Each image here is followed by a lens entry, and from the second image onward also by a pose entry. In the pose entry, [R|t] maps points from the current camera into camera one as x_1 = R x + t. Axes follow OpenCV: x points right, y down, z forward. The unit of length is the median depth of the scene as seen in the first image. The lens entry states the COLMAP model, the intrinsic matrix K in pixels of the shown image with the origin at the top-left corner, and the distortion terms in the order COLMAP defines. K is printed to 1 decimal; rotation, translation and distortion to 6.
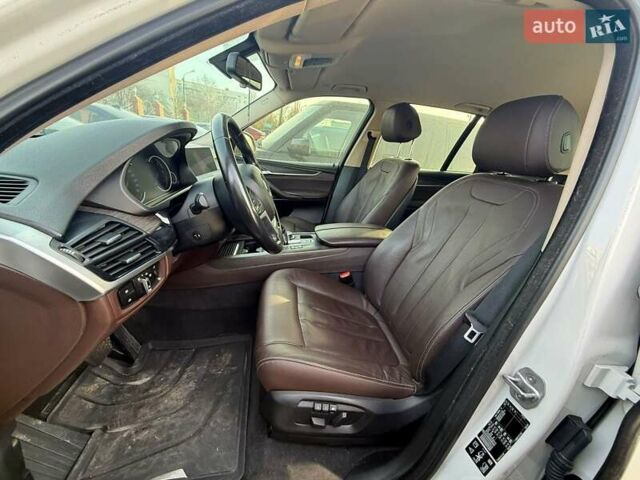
lens RADIAL K [[256.3, 0, 320.4], [0, 256.3, 241.7], [0, 0, 1]] dist [0.000719, -0.000068]
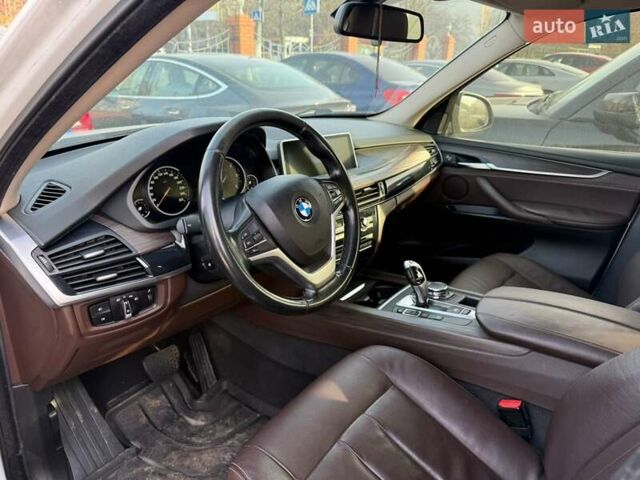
lens RADIAL K [[462.9, 0, 320.0], [0, 462.9, 239.4], [0, 0, 1]] dist [-0.007399, 0.000049]
pose [[0.690594, 0.167463, -0.703588, 0.584710], [-0.207660, 0.977774, 0.028898, -0.167632], [0.692790, 0.126150, 0.710020, 0.185700]]
